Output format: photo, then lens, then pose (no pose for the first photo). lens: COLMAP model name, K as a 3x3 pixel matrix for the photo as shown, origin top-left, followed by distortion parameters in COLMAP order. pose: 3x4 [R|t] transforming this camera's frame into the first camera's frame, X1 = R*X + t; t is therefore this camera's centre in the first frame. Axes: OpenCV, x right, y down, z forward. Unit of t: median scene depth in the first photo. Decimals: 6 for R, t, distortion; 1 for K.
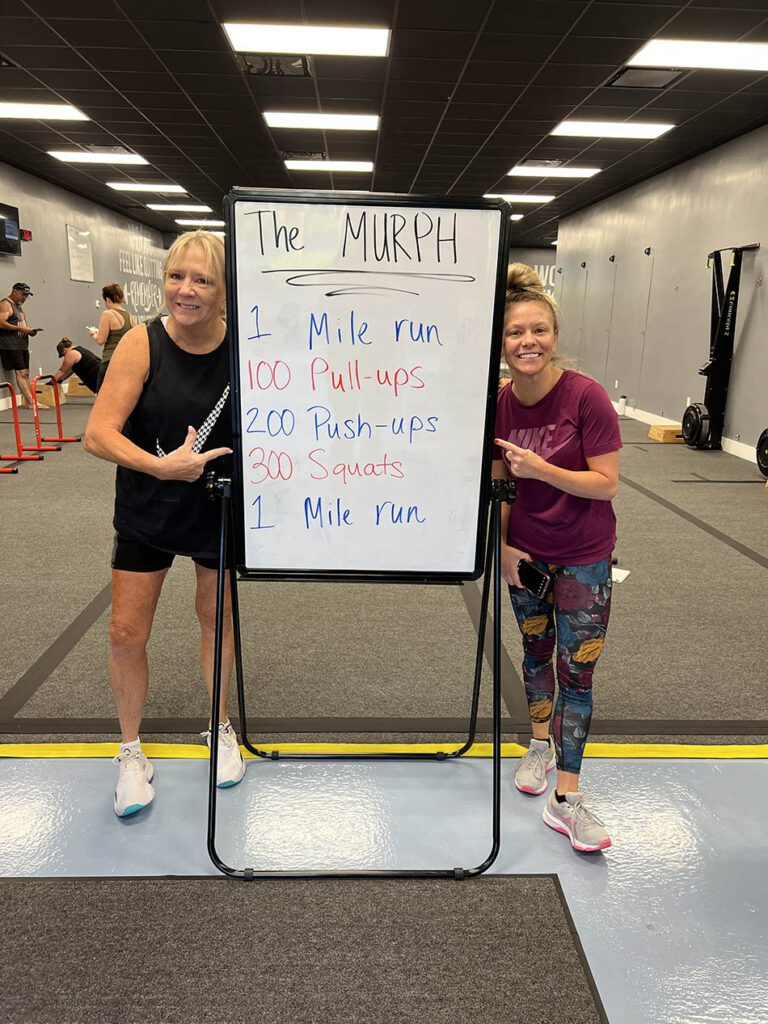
lens RADIAL K [[755.4, 0, 386.4], [0, 755.4, 517.5], [0, 0, 1]] dist [0.048170, -0.054954]
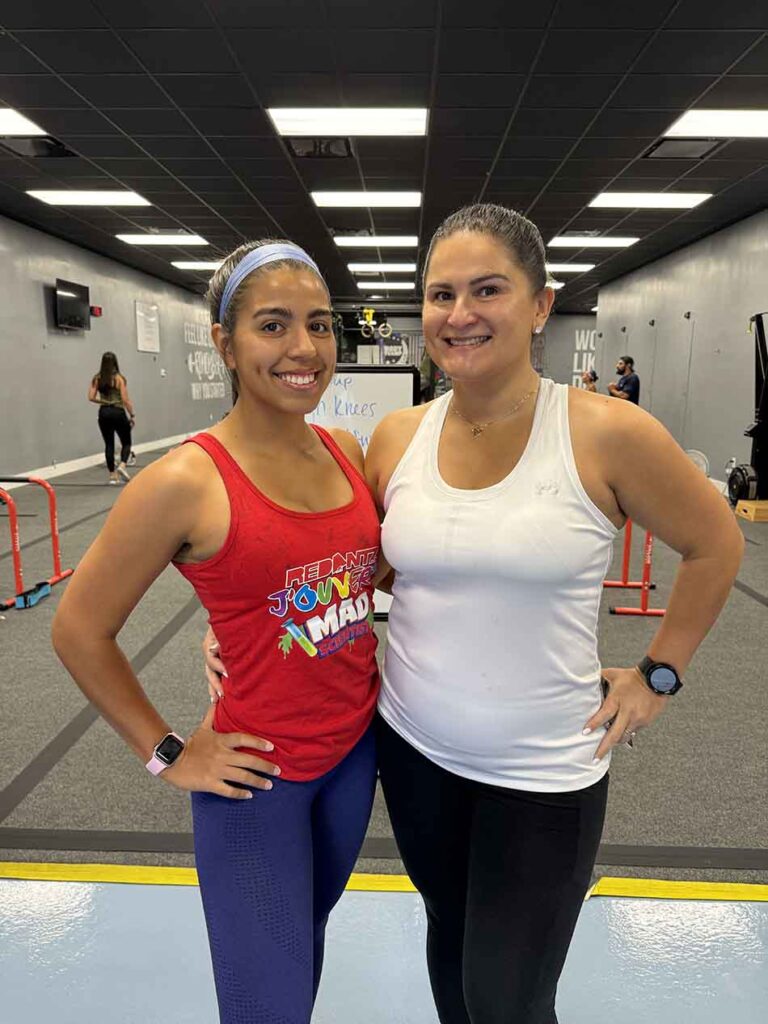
lens RADIAL K [[712.4, 0, 391.9], [0, 712.4, 519.0], [0, 0, 1]] dist [0.052675, -0.083853]
pose [[0.998012, 0.000264, -0.063031, 0.014423], [-0.004424, 0.997819, -0.065865, -0.020618], [0.062876, 0.066013, 0.995836, 0.058654]]
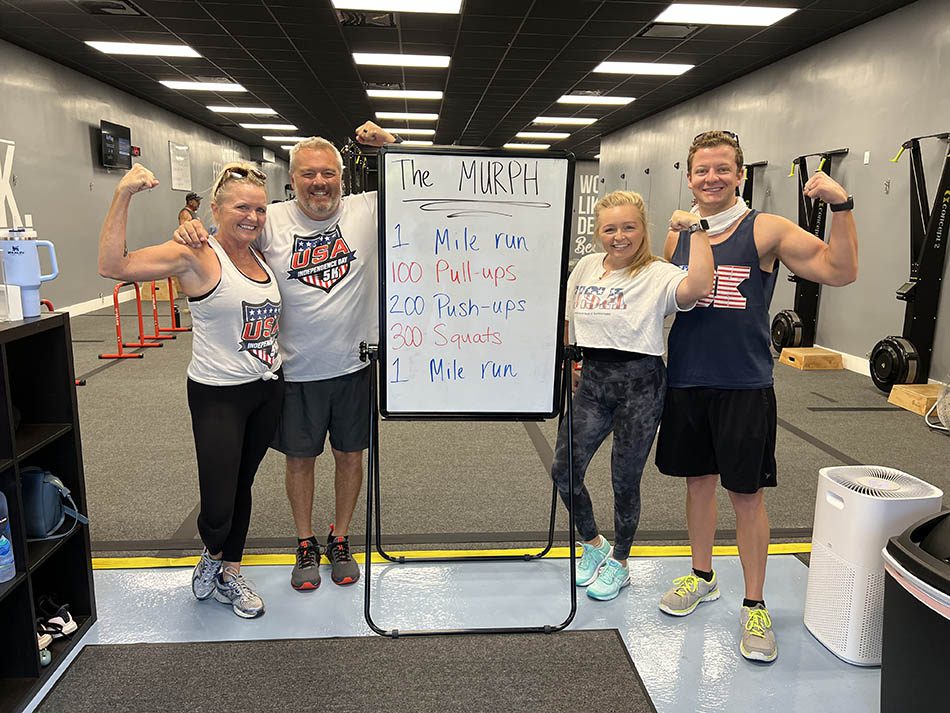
lens RADIAL K [[700.8, 0, 479.1], [0, 700.8, 361.2], [0, 0, 1]] dist [0.048170, -0.054954]
pose [[0.998901, -0.012790, 0.045090, -0.023936], [0.015398, 0.998199, -0.057986, 0.016464], [-0.044267, 0.058617, 0.997299, -0.088990]]
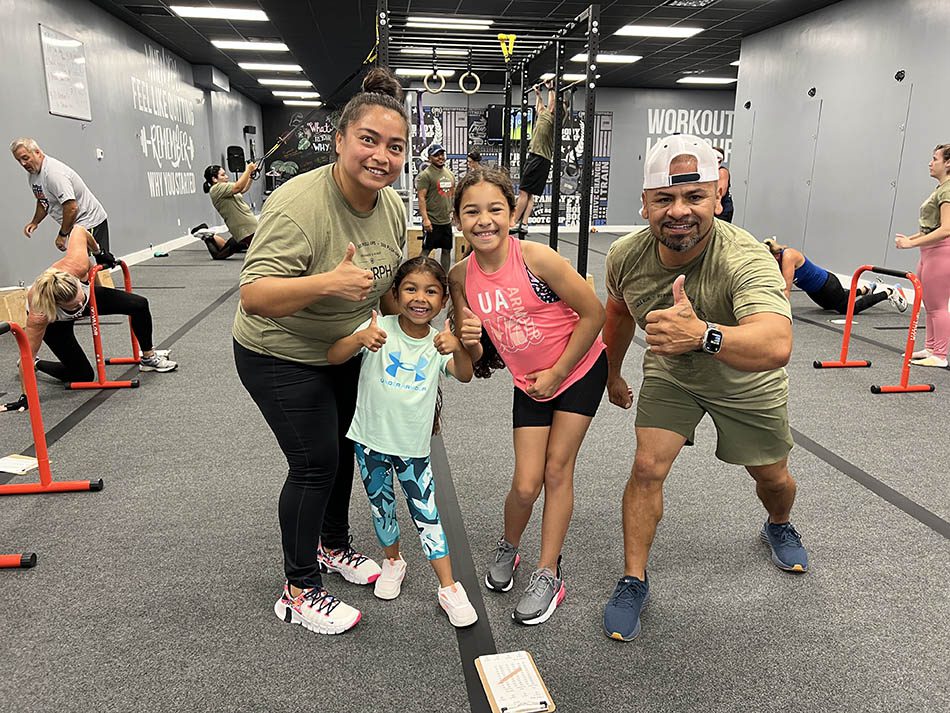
lens RADIAL K [[704.8, 0, 470.3], [0, 704.8, 359.8], [0, 0, 1]] dist [0.035870, -0.043585]
pose [[0.995775, -0.032054, 0.086048, -0.251898], [0.032377, 0.999473, -0.002356, -0.193215], [-0.085927, 0.005132, 0.996288, 0.773692]]
